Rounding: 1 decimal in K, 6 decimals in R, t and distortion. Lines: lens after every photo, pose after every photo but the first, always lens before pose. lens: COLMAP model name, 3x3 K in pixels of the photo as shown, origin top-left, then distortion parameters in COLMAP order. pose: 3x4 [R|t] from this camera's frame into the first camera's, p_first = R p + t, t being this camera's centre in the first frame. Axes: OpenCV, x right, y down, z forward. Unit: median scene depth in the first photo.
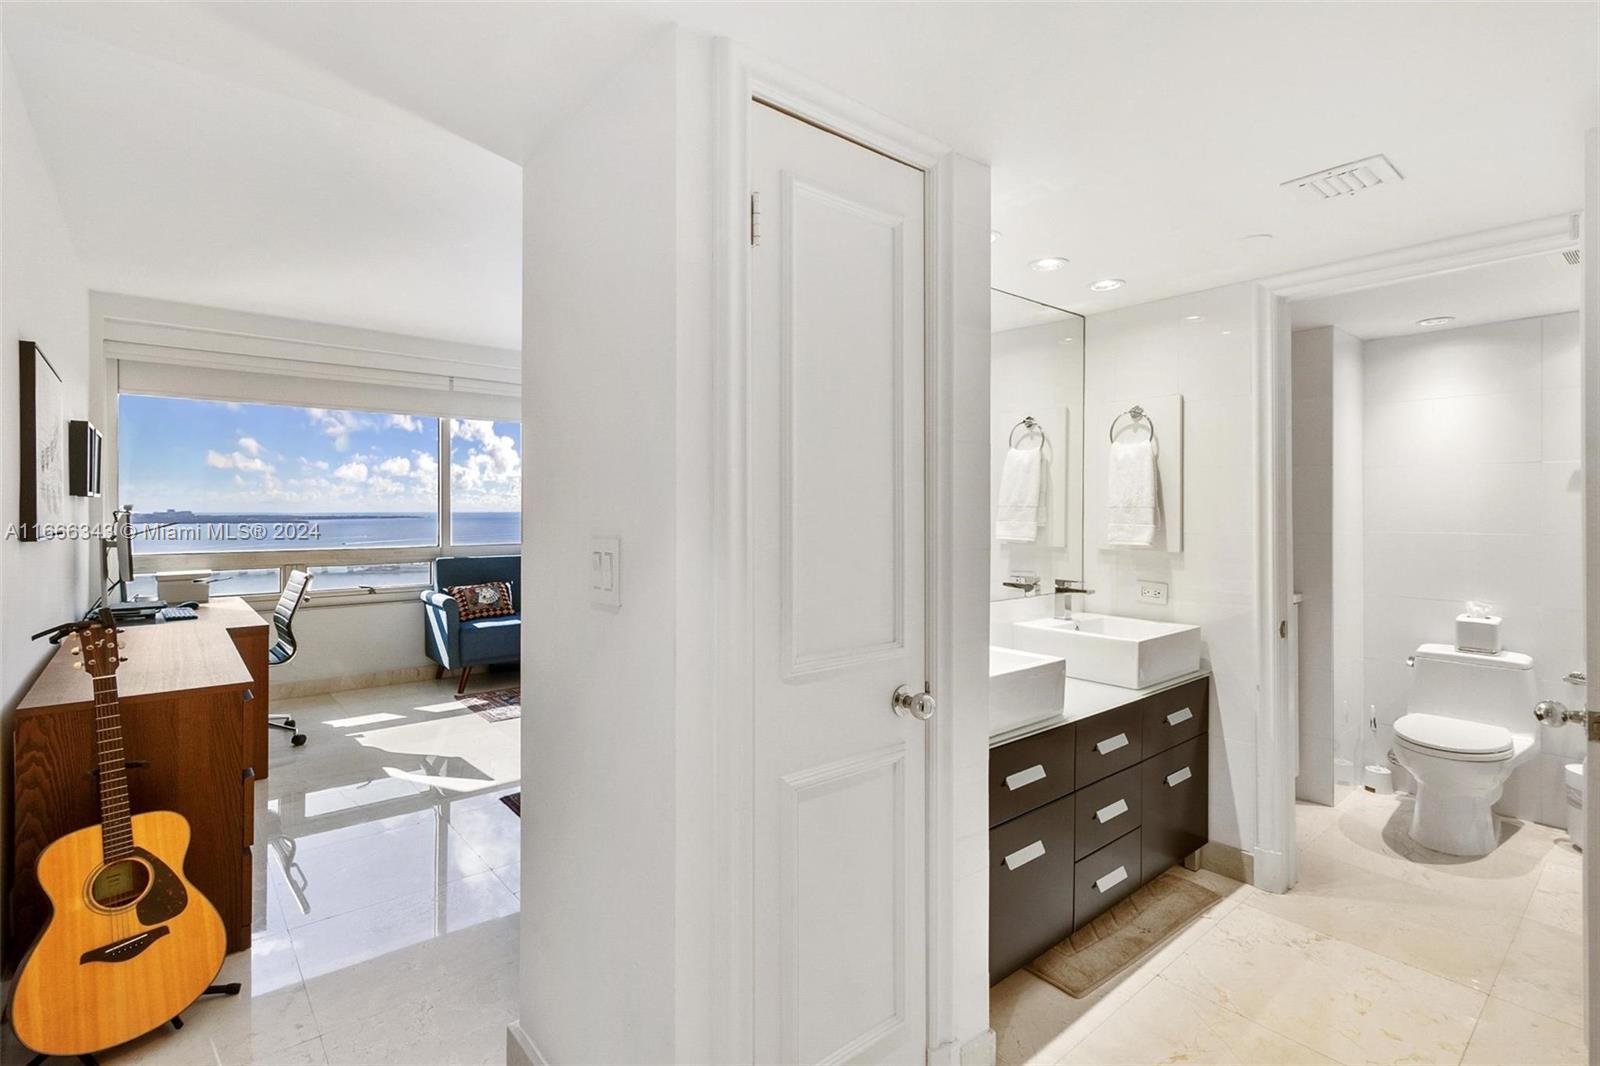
lens RADIAL K [[753.6, 0, 804.4], [0, 753.6, 511.8], [0, 0, 1]] dist [0.003679, -0.001002]
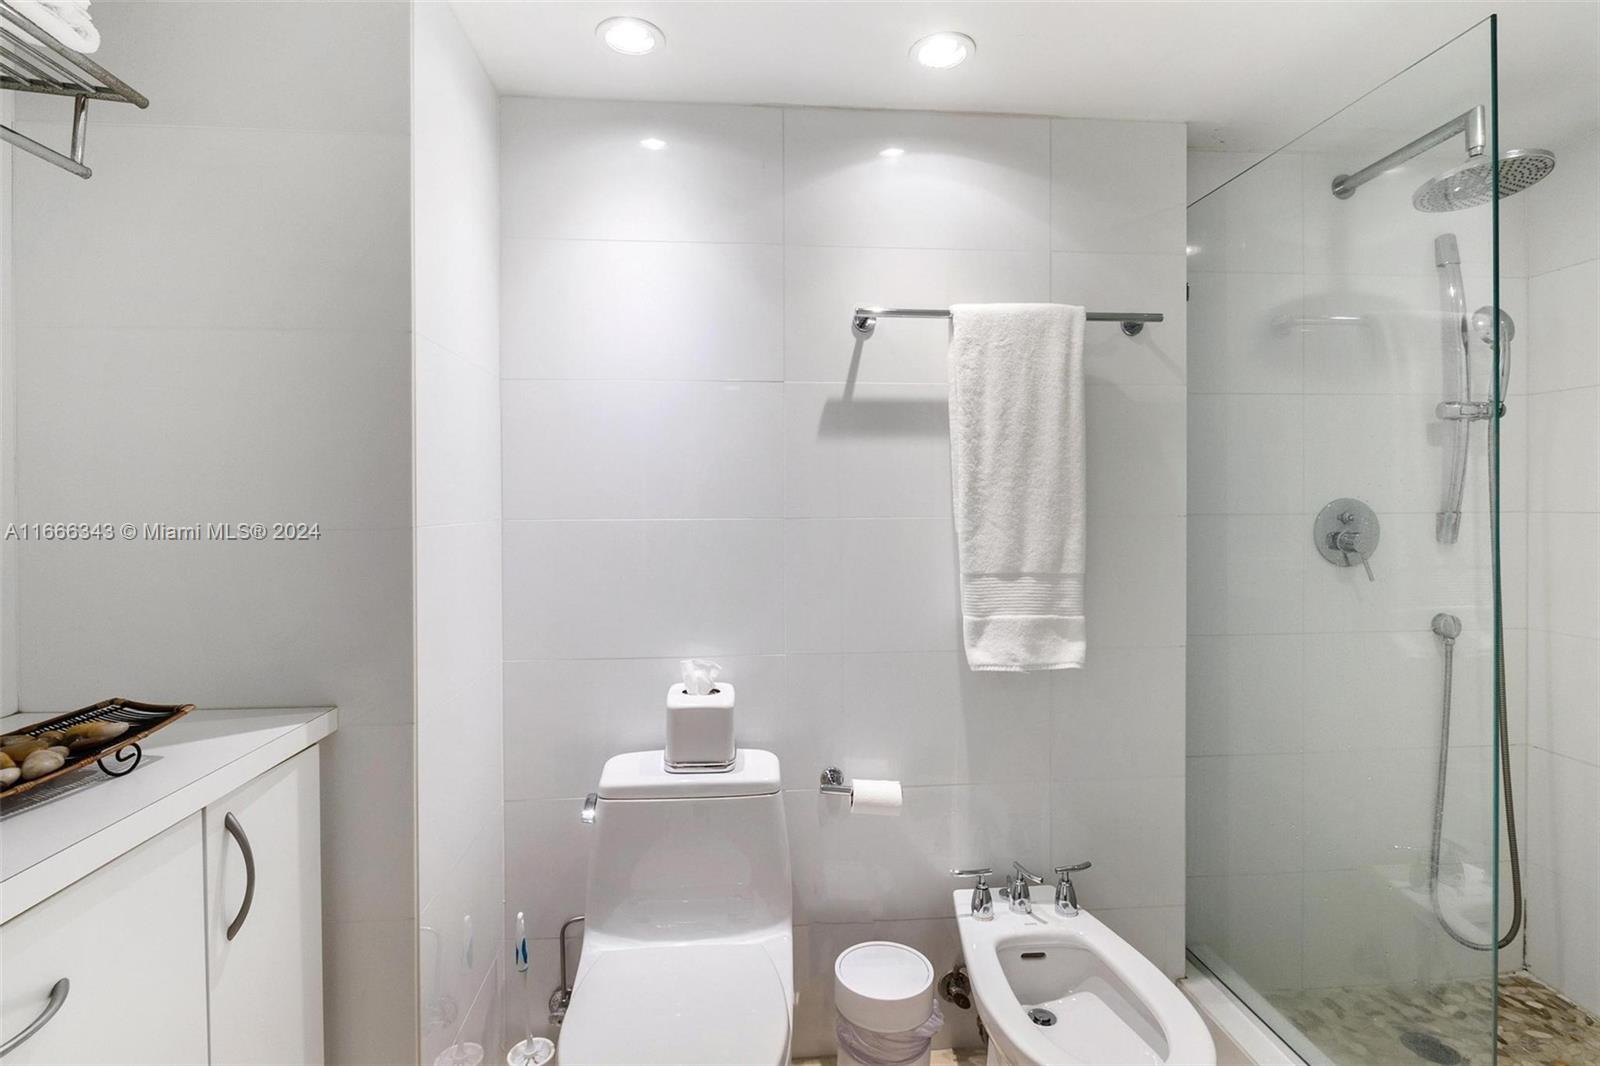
lens RADIAL K [[746.8, 0, 790.4], [0, 746.8, 494.5], [0, 0, 1]] dist [0.003420, -0.000852]
pose [[0.582259, -0.000090, 0.813003, 0.568683], [0.008648, 0.999944, -0.006083, 0.016535], [-0.812957, 0.010572, 0.582227, 0.713947]]
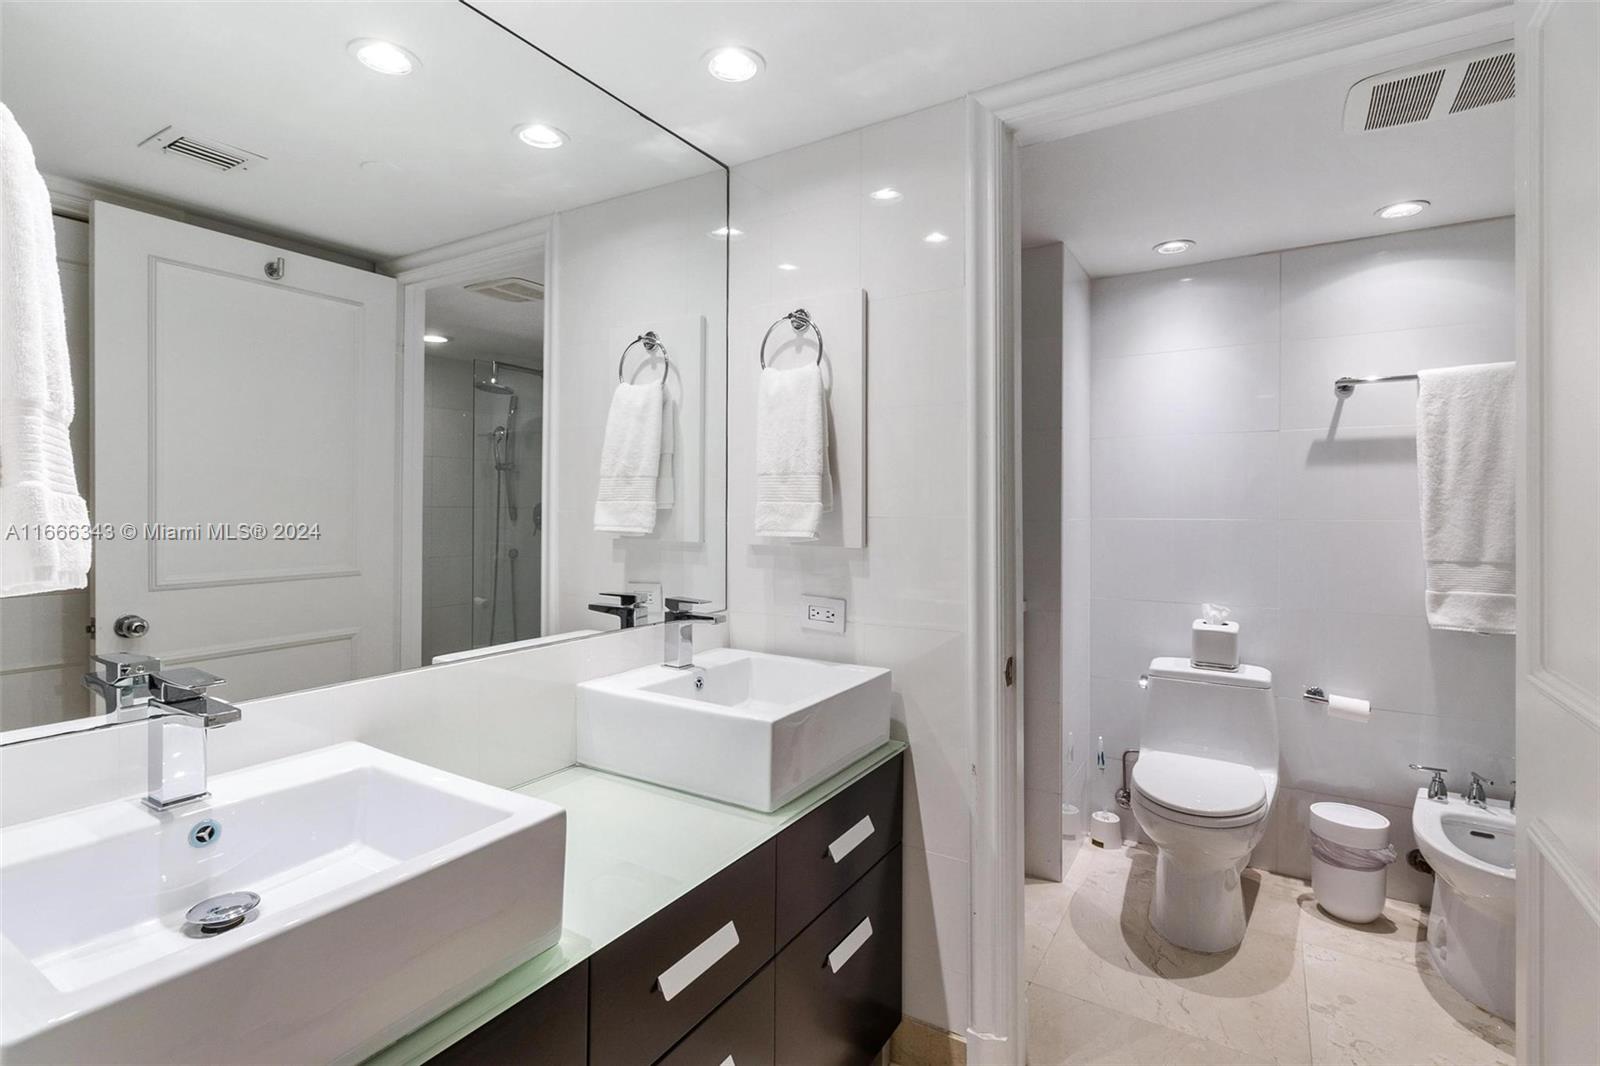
lens RADIAL K [[753.6, 0, 806.5], [0, 753.6, 514.1], [0, 0, 1]] dist [0.003679, -0.001002]
pose [[0.949162, 0.000200, 0.314787, 0.241154], [-0.001173, 0.999995, 0.002902, 0.022435], [-0.314785, -0.003123, 0.949158, 0.399026]]
